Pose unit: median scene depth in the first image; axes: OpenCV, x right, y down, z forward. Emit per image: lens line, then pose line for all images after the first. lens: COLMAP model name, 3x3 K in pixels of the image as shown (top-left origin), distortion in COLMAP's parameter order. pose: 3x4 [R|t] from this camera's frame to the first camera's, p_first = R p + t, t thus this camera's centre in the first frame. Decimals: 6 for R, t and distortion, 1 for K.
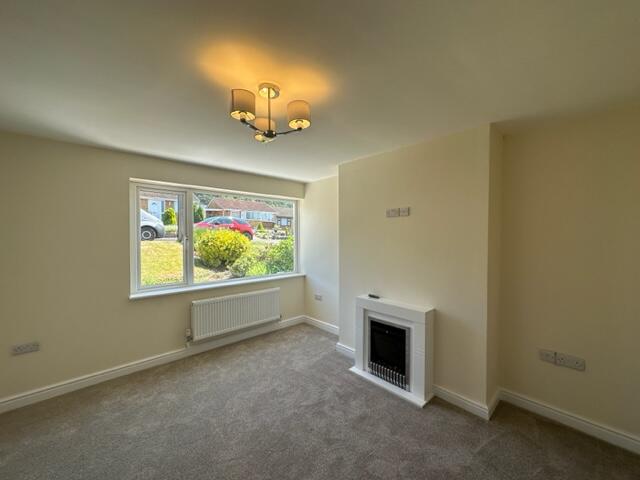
lens RADIAL K [[254.2, 0, 319.6], [0, 254.2, 240.2], [0, 0, 1]] dist [0.001336, 0.000157]
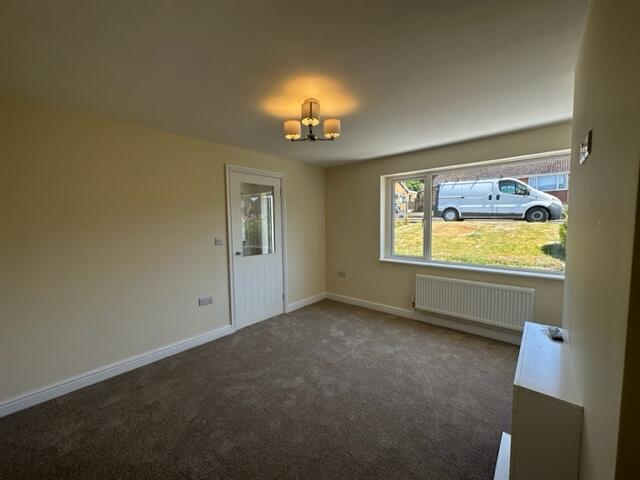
lens RADIAL K [[254.2, 0, 319.5], [0, 254.2, 238.8], [0, 0, 1]] dist [0.001336, 0.000157]
pose [[0.096004, 0.067727, -0.993074, 0.572279], [-0.002734, 0.997697, 0.067778, 0.007167], [0.995377, -0.003792, 0.095968, 0.451001]]
